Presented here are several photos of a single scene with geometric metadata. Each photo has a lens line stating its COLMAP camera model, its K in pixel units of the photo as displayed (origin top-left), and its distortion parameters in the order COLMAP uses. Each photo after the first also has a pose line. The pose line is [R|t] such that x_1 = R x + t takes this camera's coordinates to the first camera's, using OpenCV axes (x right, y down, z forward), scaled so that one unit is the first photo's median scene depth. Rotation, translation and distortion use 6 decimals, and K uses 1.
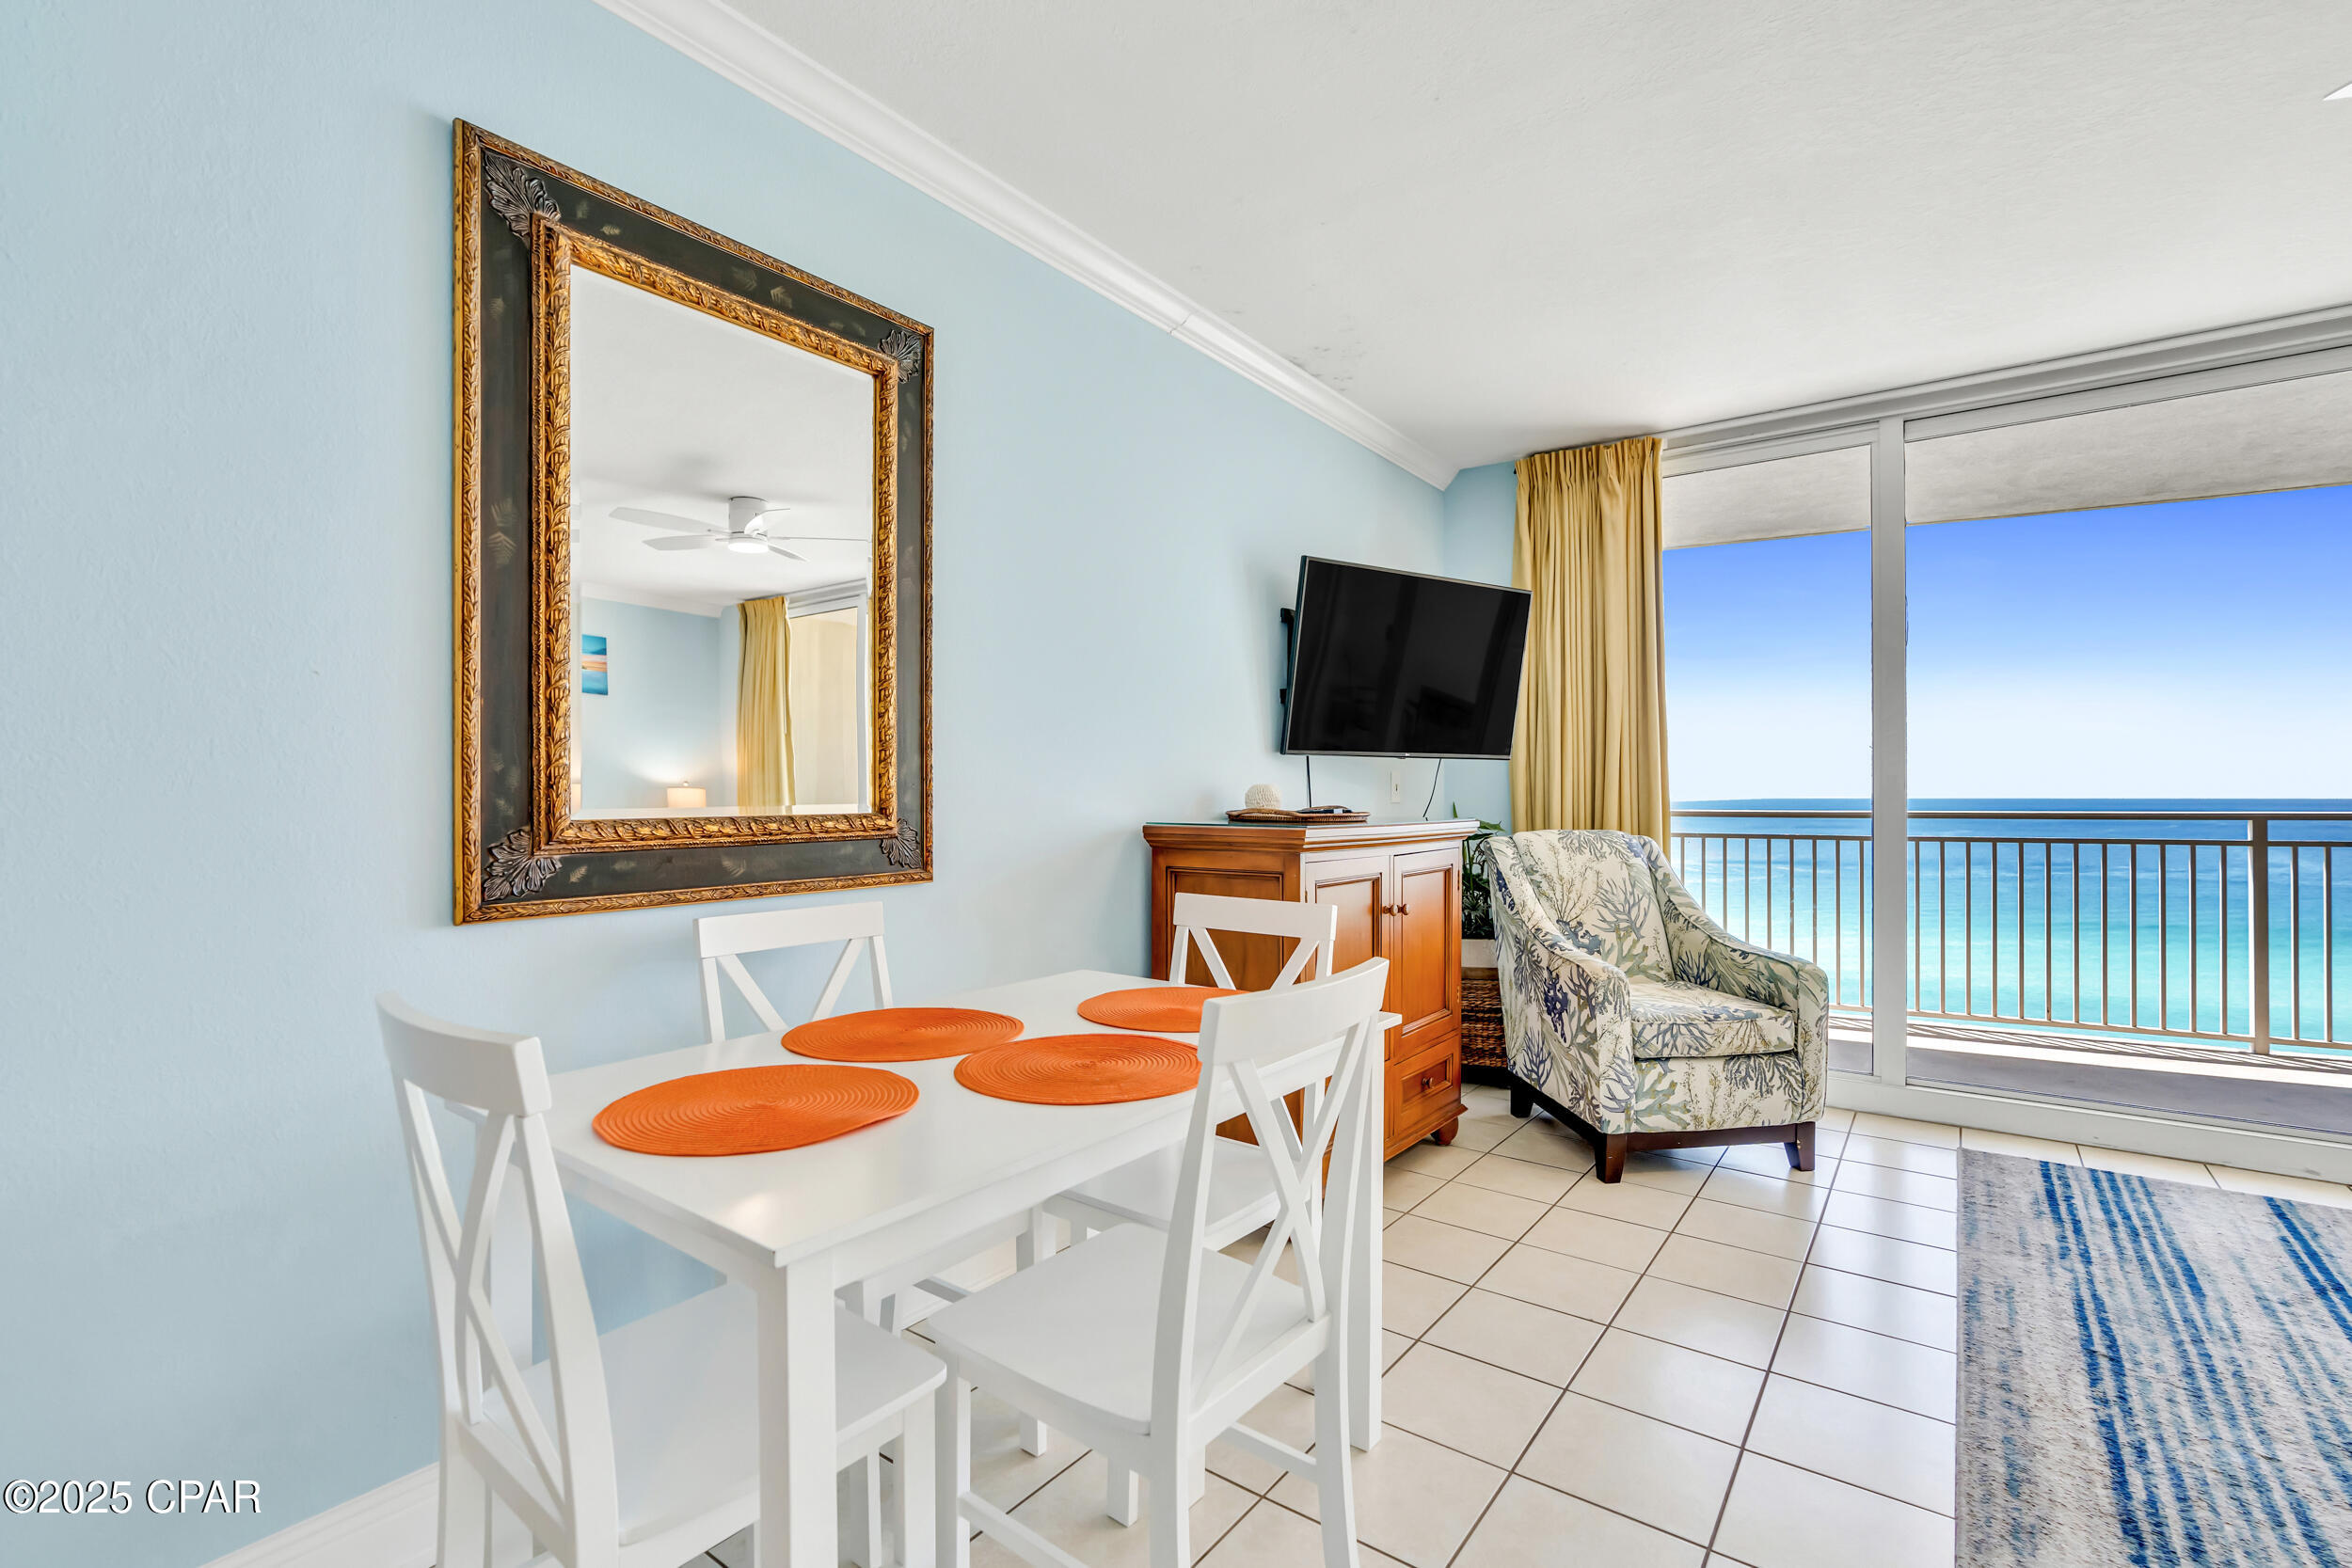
lens RADIAL K [[1047.5, 0, 1193.5], [0, 1047.5, 790.3], [0, 0, 1]] dist [-0.008902, 0.002085]
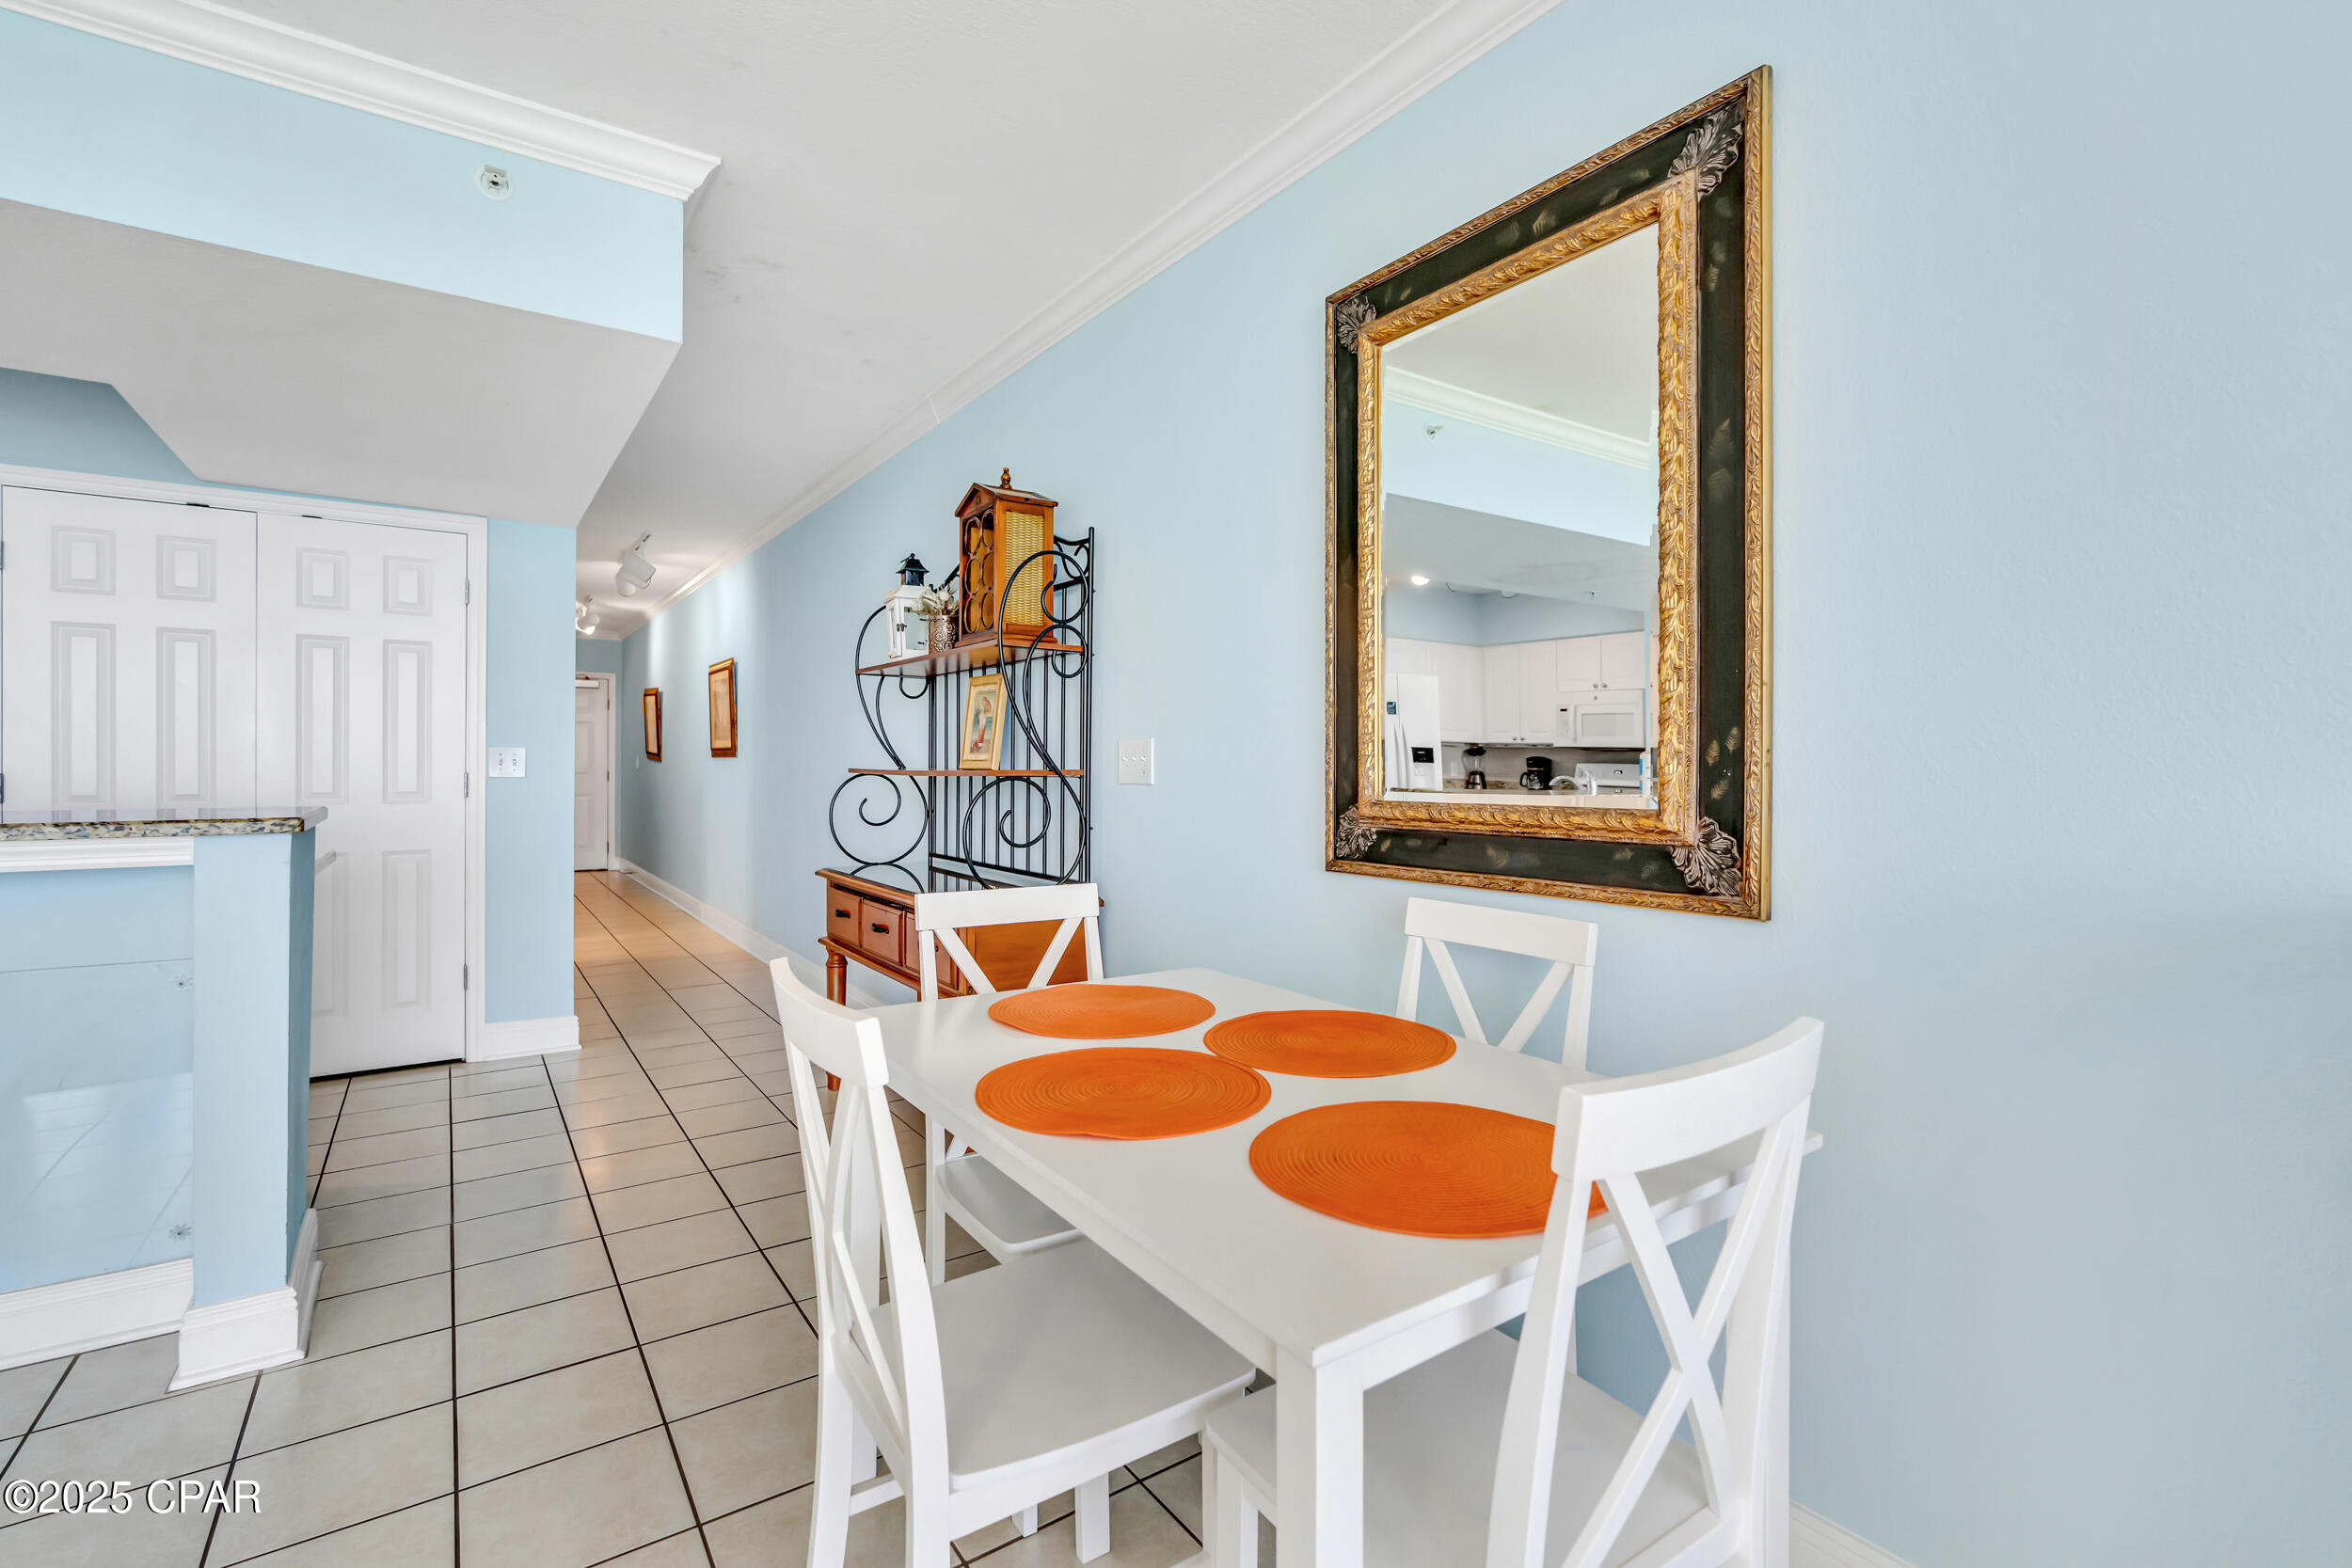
lens RADIAL K [[1062.5, 0, 1186.0], [0, 1062.5, 768.3], [0, 0, 1]] dist [-0.010353, 0.004619]
pose [[-0.322364, 0.000664, -0.946616, 0.357339], [-0.001292, 0.999999, 0.001141, -0.005667], [0.946615, 0.001591, -0.322362, 0.644790]]
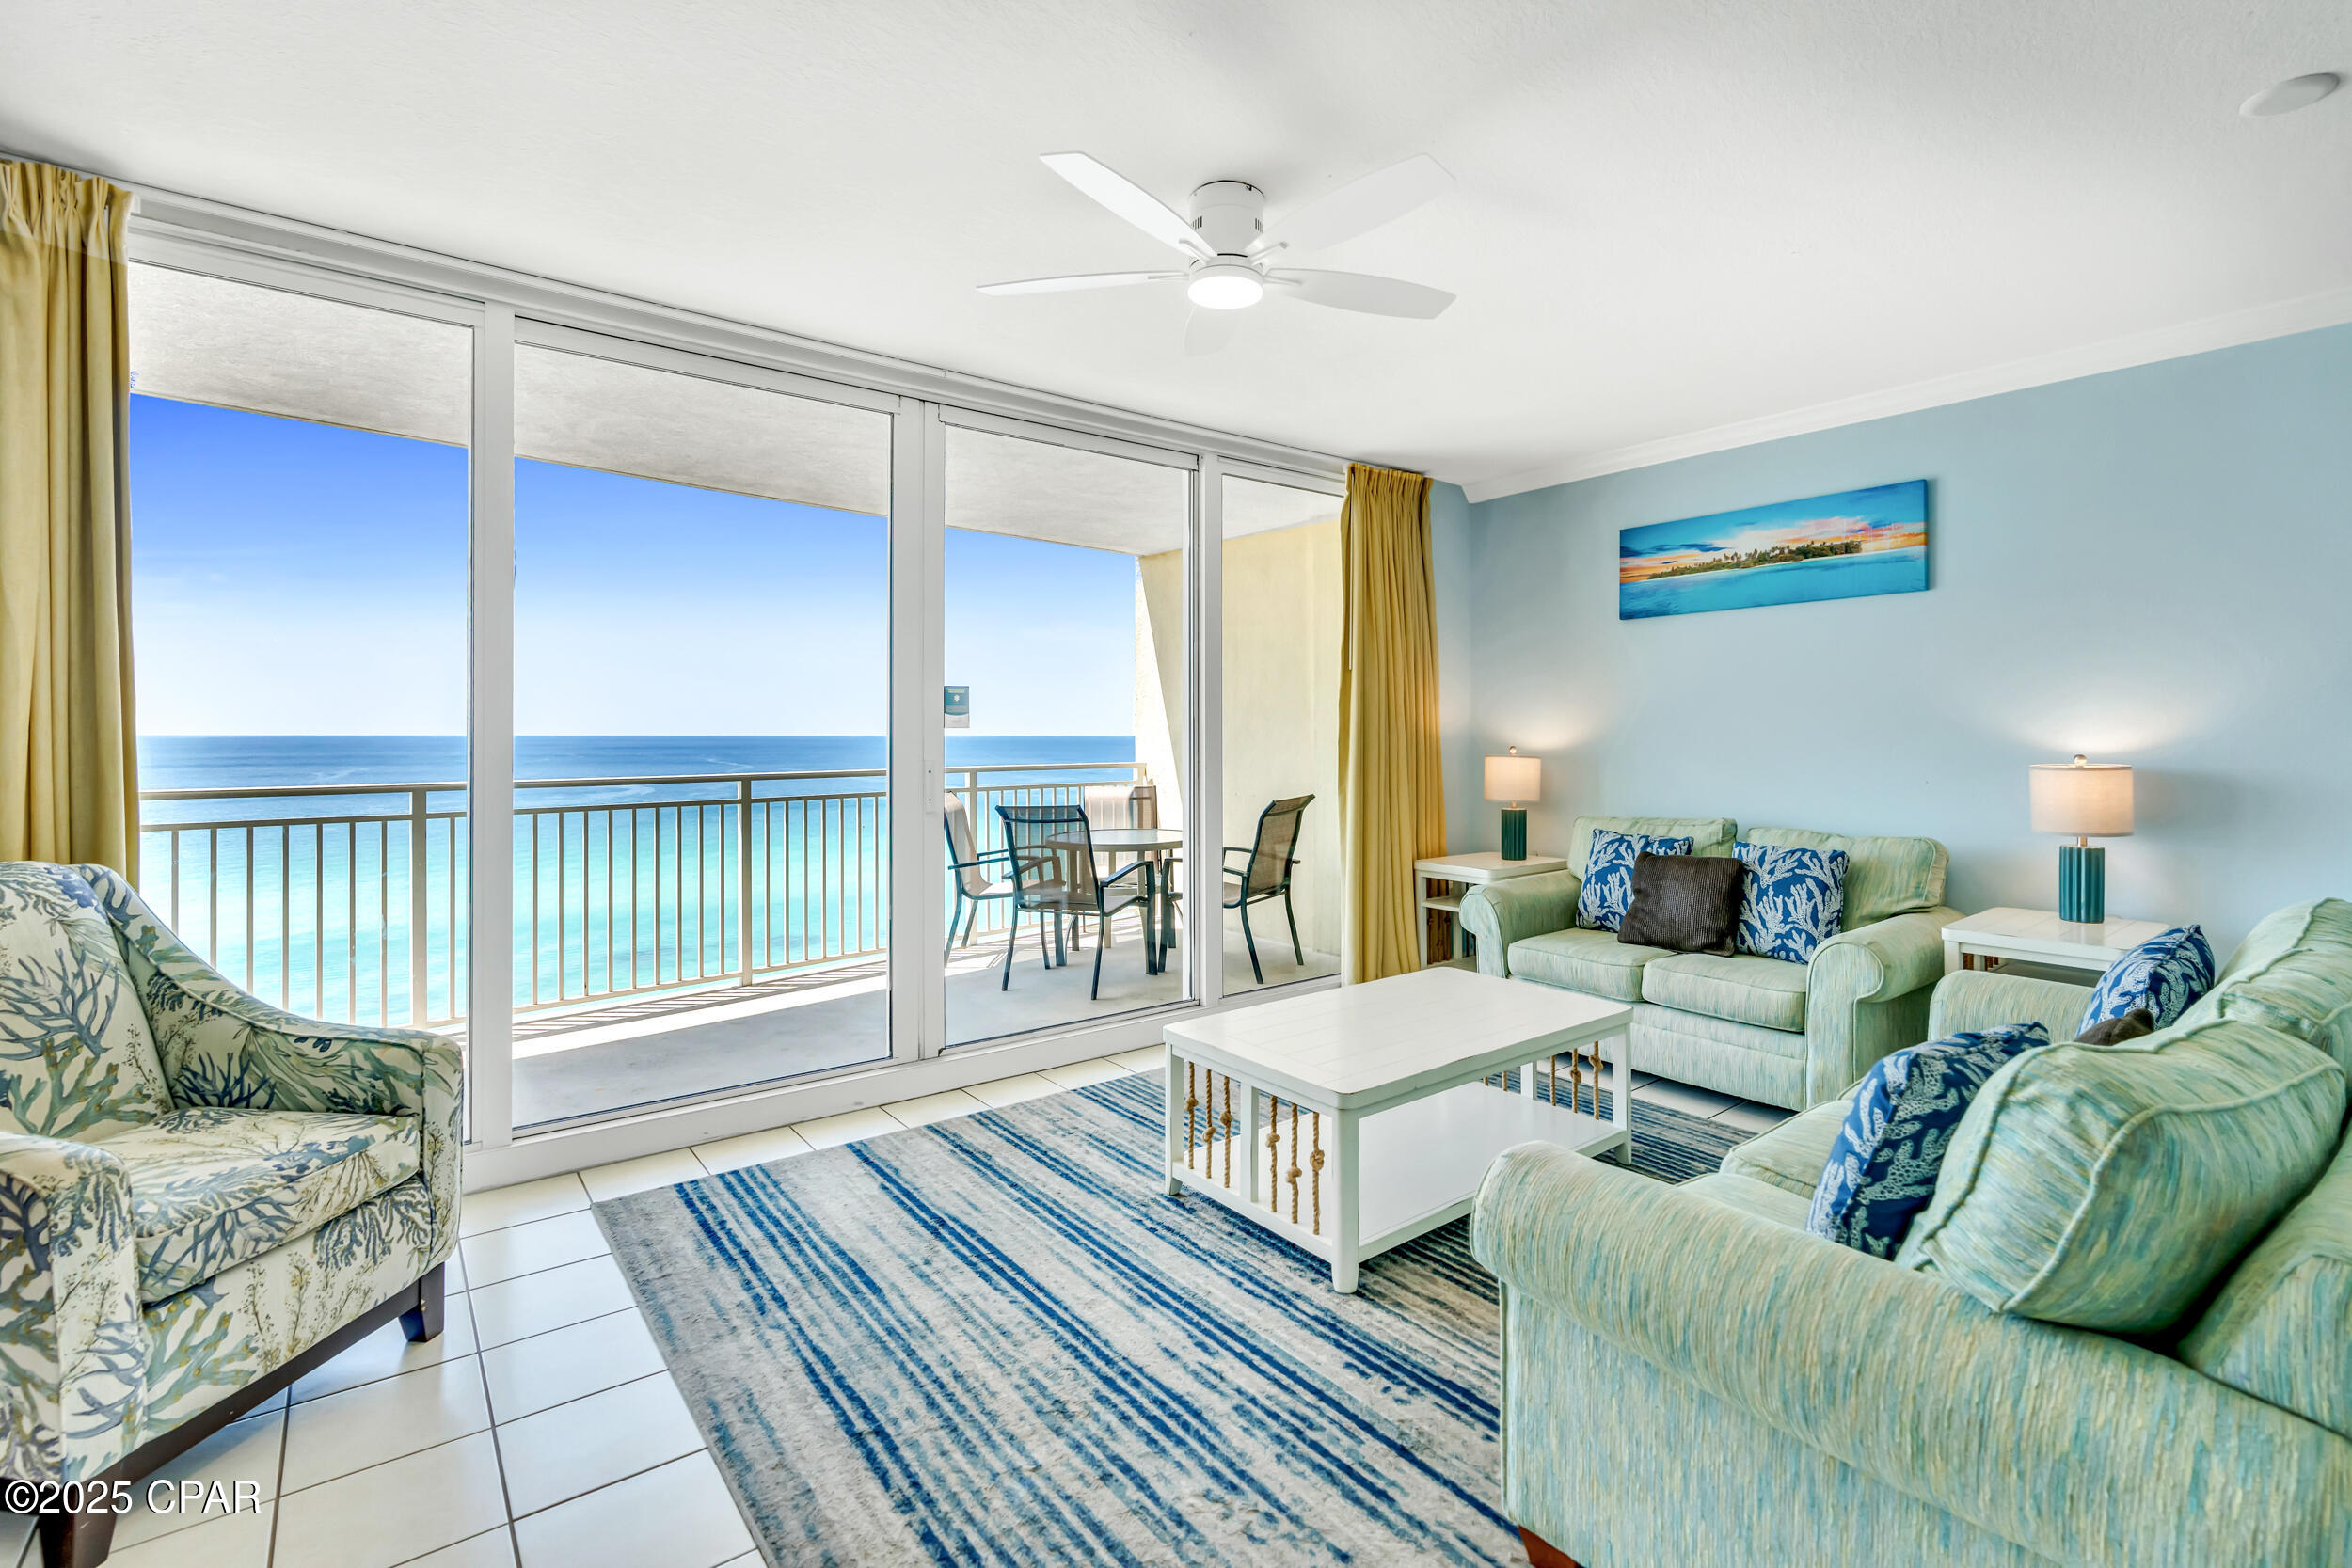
lens RADIAL K [[1062.5, 0, 1170.2], [0, 1062.5, 732.9], [0, 0, 1]] dist [-0.010353, 0.004619]
pose [[0.280443, 0.002548, 0.959867, 0.048206], [-0.006607, 0.999978, -0.000724, -0.041651], [-0.959848, -0.006139, 0.280454, 0.338732]]
